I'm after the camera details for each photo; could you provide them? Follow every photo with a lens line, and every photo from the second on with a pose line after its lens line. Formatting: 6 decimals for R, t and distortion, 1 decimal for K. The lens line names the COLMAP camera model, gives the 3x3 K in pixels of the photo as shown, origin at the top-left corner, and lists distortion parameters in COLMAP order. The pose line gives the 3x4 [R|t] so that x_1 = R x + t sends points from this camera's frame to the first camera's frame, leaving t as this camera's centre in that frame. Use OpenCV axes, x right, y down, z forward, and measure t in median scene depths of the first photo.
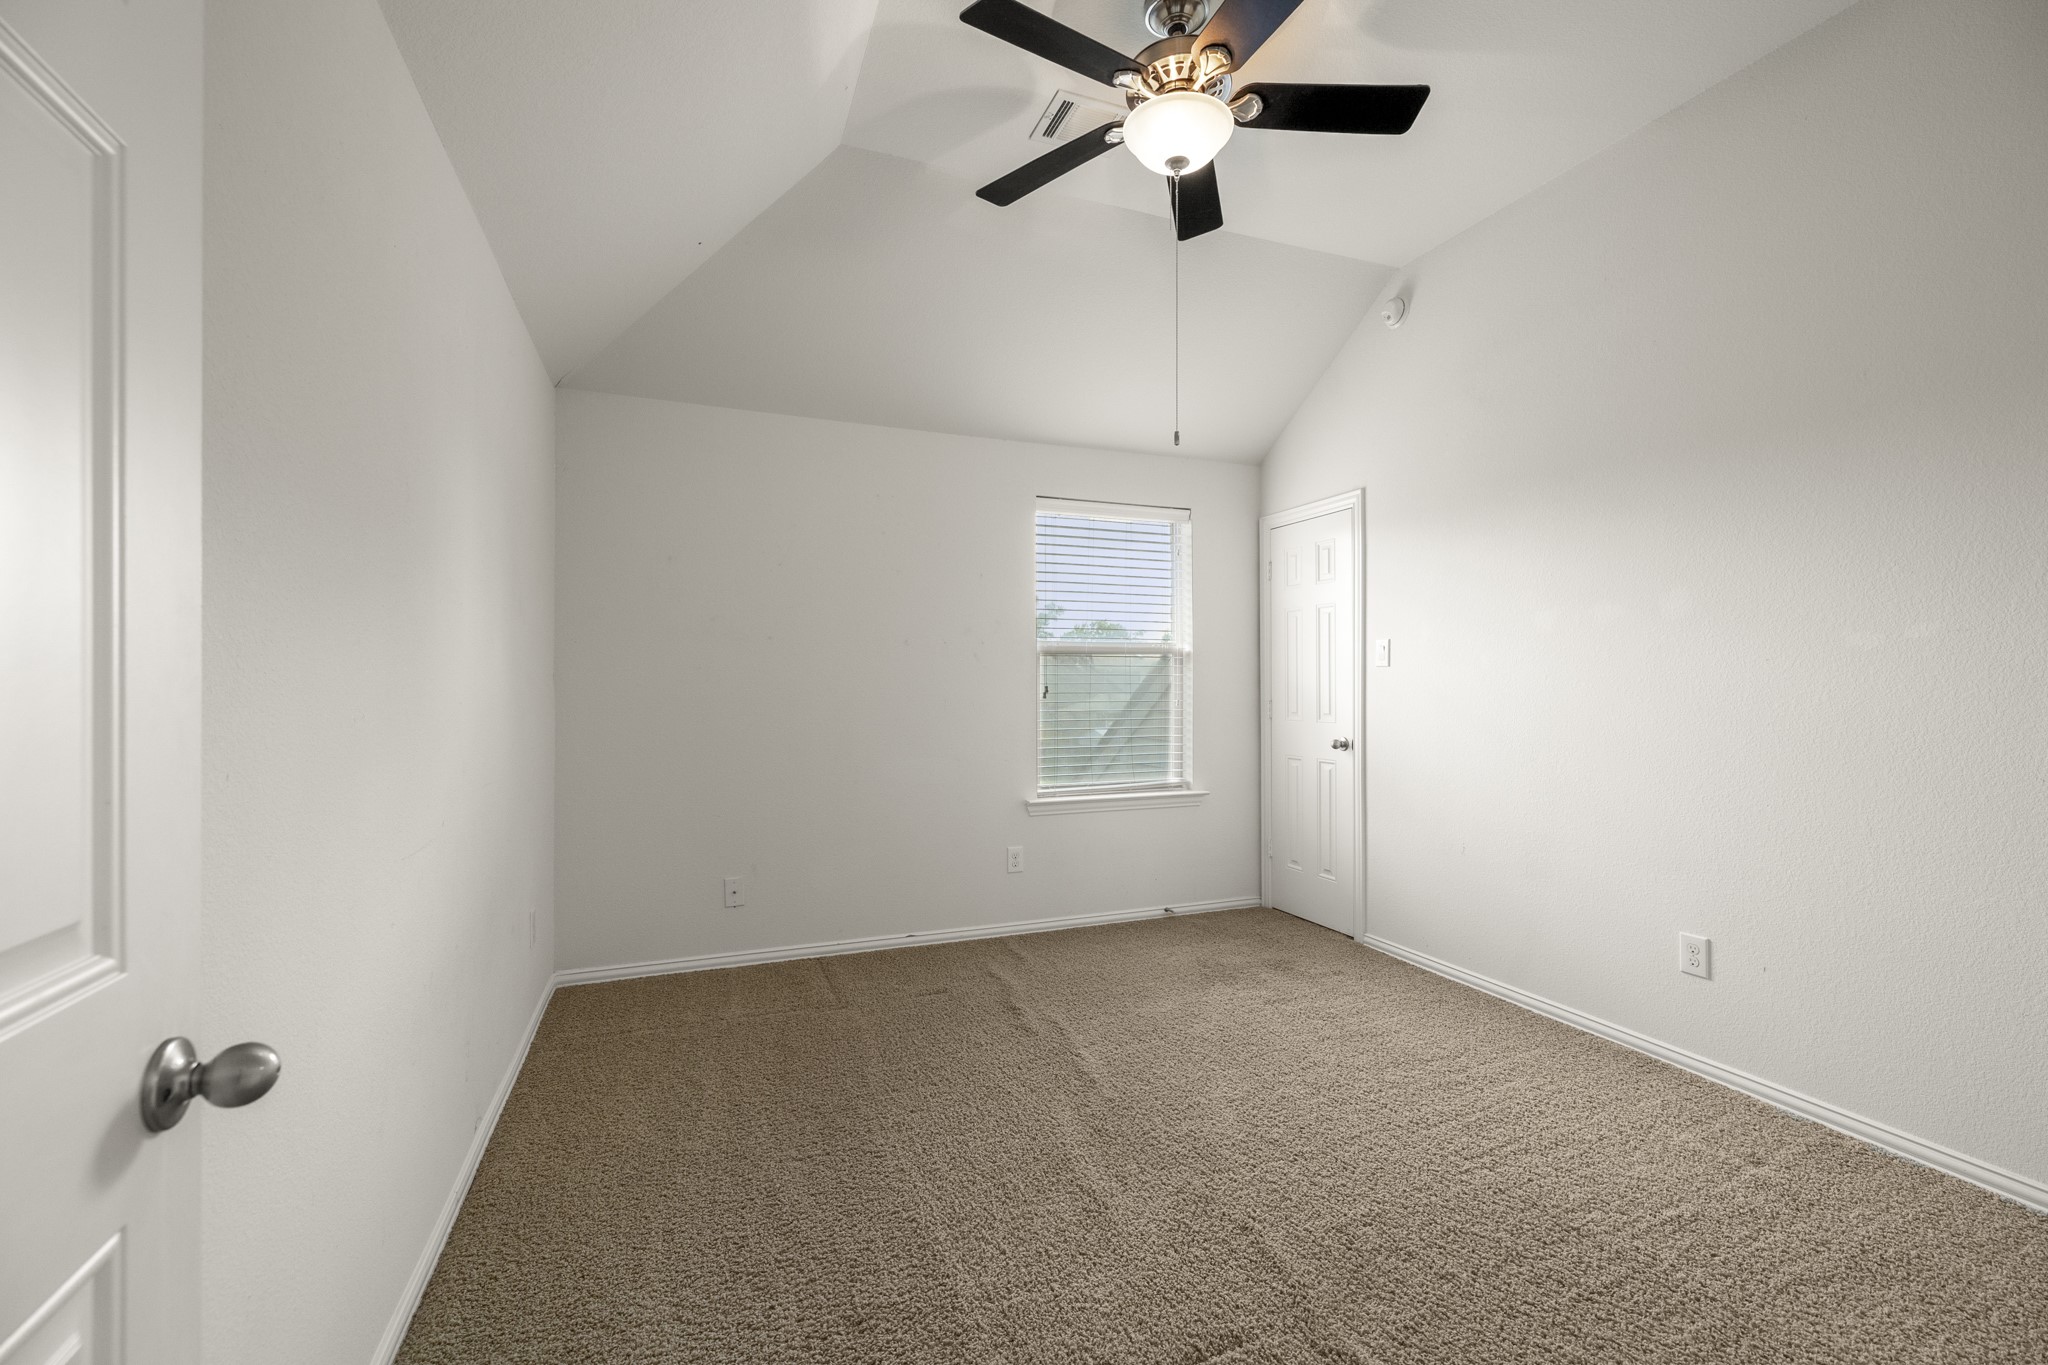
lens RADIAL K [[860.3, 0, 1033.7], [0, 860.3, 684.9], [0, 0, 1]] dist [0.000936, 0.000047]
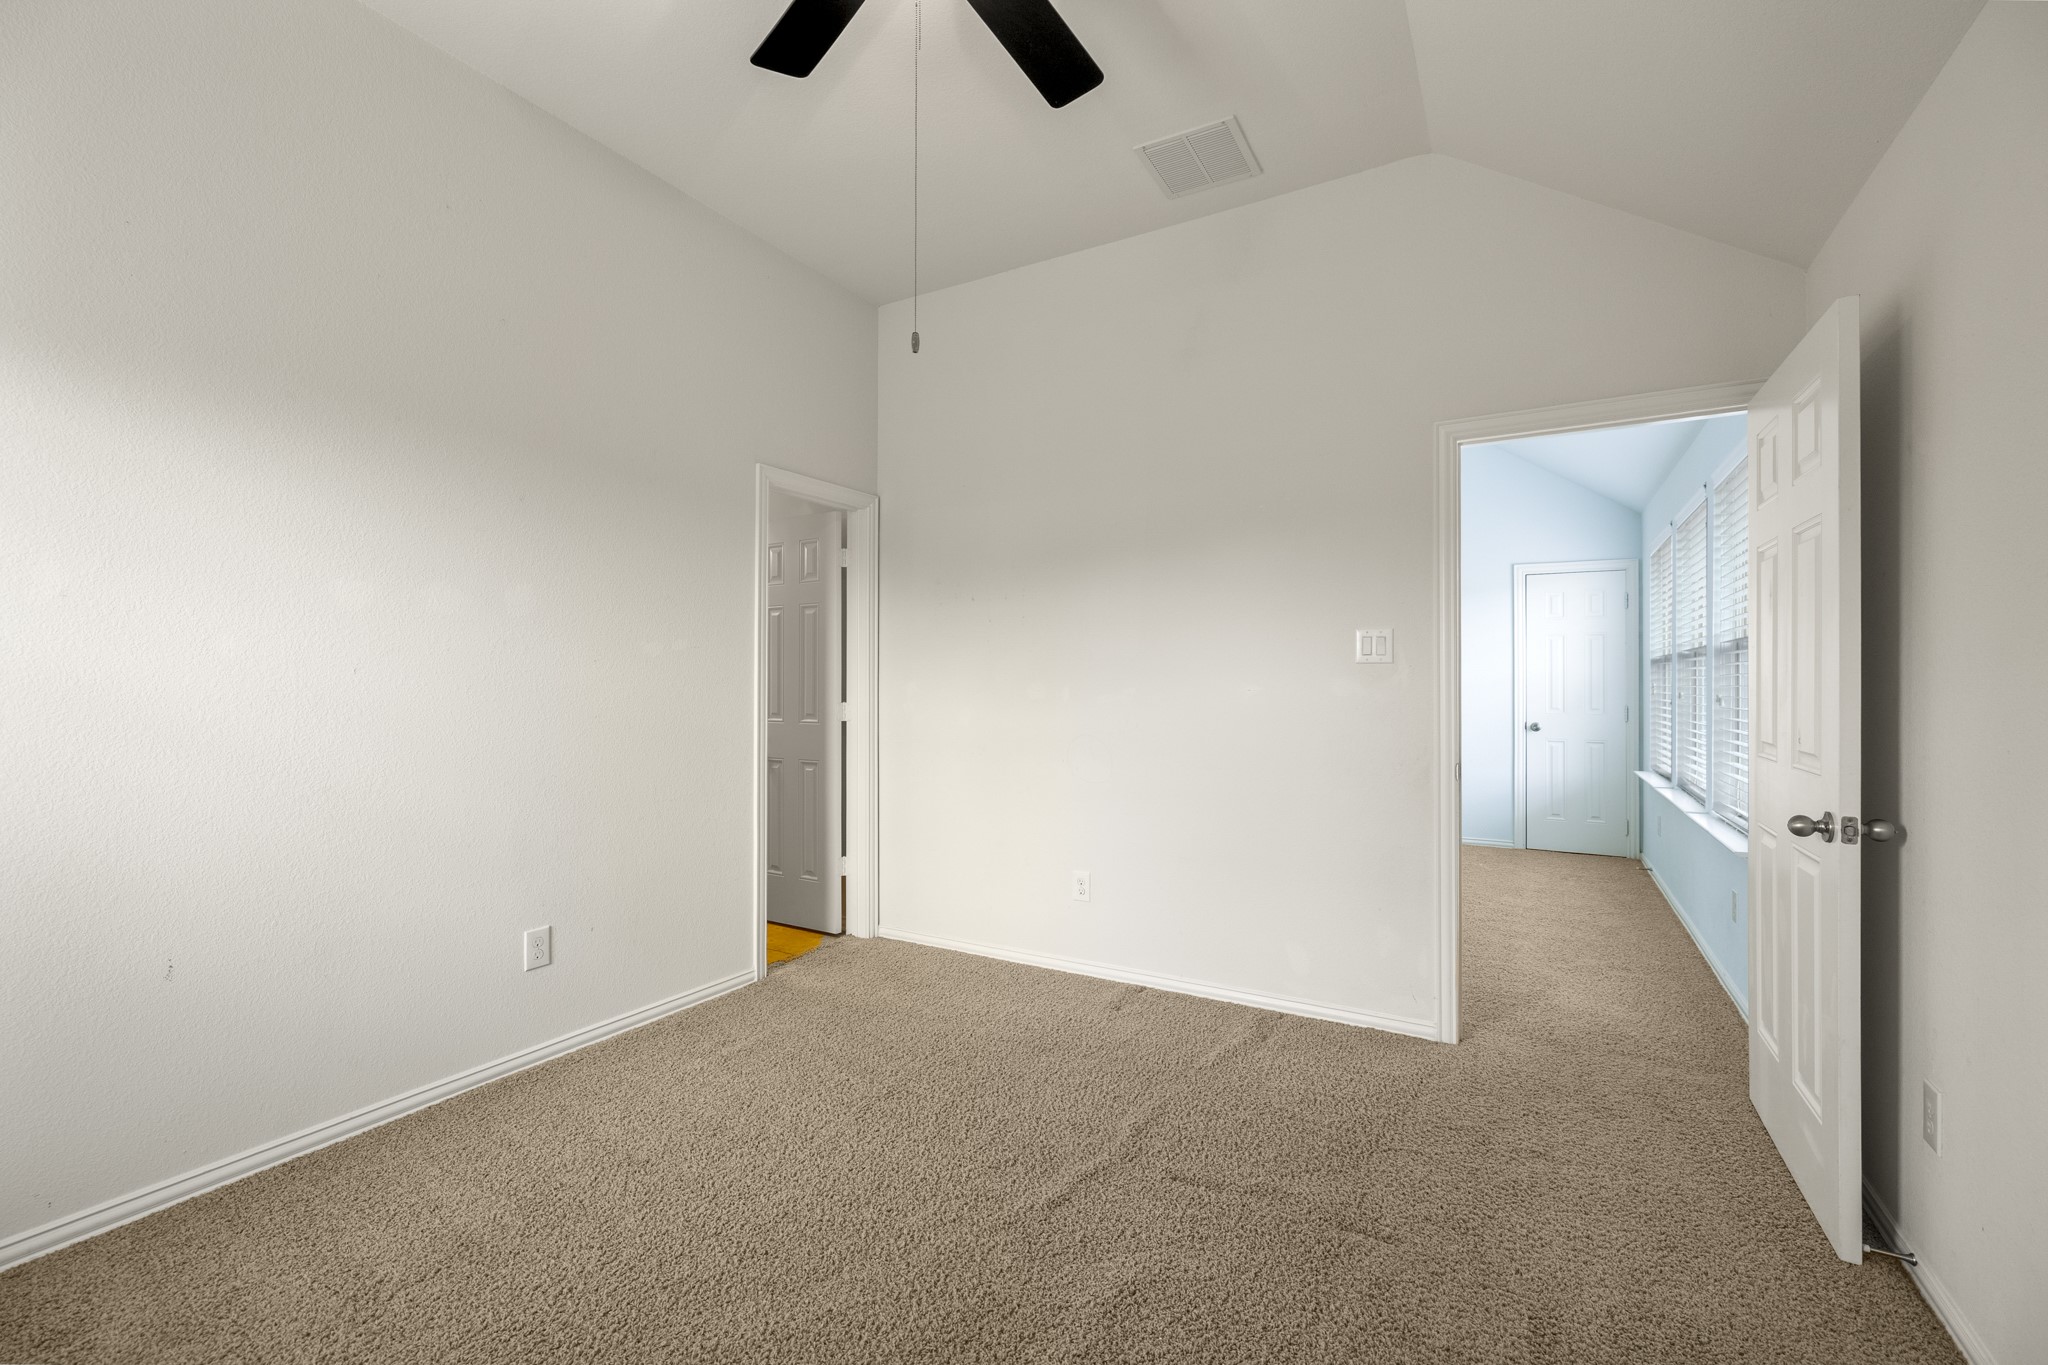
lens RADIAL K [[860.3, 0, 1033.7], [0, 860.3, 684.9], [0, 0, 1]] dist [0.000936, 0.000047]
pose [[-0.625639, 0.001216, 0.780112, -0.396068], [0.000345, 0.999999, -0.001282, 0.004612], [-0.780113, -0.000533, -0.625639, 1.189754]]
